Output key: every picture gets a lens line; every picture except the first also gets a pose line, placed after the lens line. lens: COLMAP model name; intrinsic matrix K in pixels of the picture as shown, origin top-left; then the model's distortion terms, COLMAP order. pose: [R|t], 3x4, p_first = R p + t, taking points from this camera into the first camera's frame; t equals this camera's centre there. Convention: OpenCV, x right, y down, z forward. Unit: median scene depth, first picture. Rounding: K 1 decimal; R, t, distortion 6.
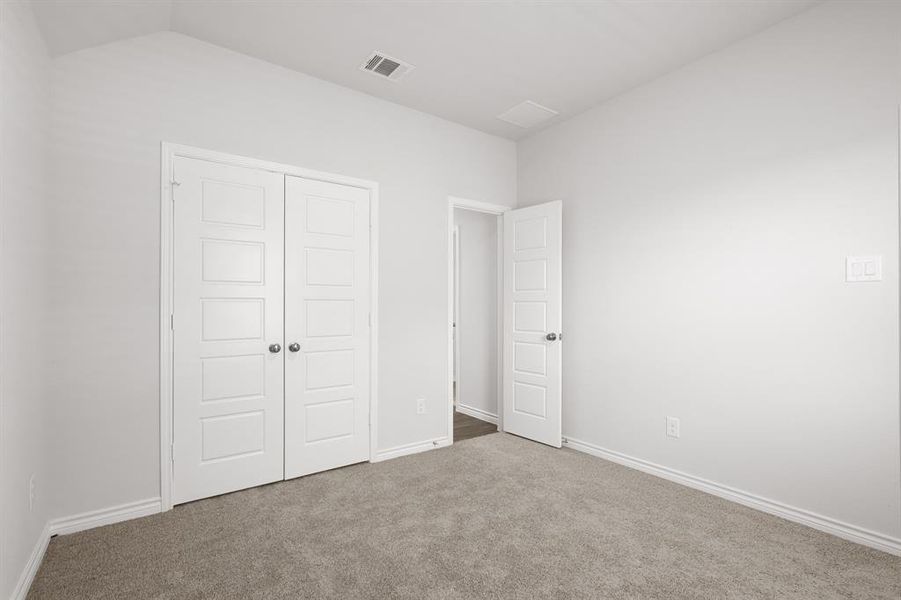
lens RADIAL K [[423.5, 0, 459.4], [0, 423.5, 305.5], [0, 0, 1]] dist [0.000846, 0.000450]
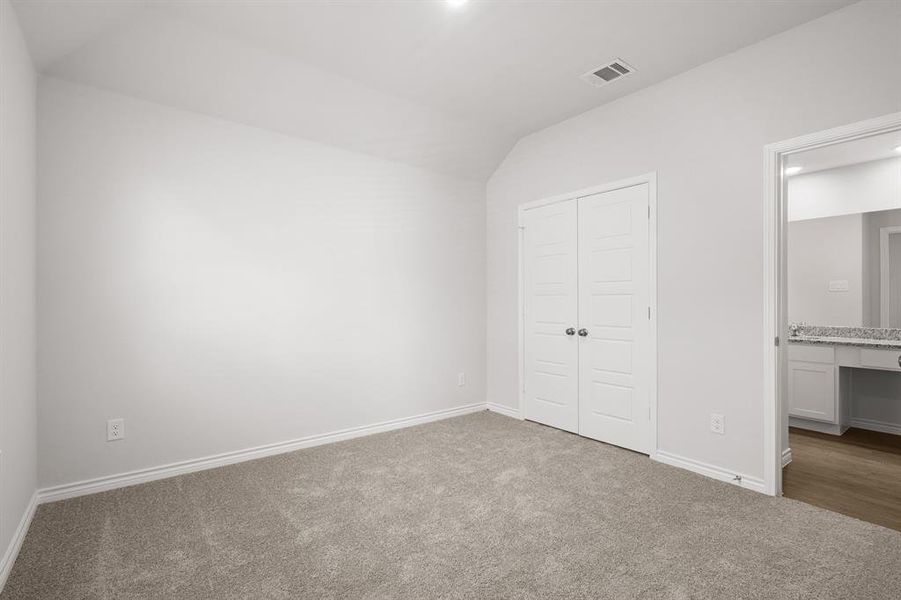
lens RADIAL K [[423.5, 0, 452.6], [0, 423.5, 301.1], [0, 0, 1]] dist [0.000846, 0.000450]
pose [[0.025645, -0.005731, -0.999655, 0.846556], [-0.001149, 0.999983, -0.005762, 0.012499], [0.999670, 0.001296, 0.025638, 0.566397]]
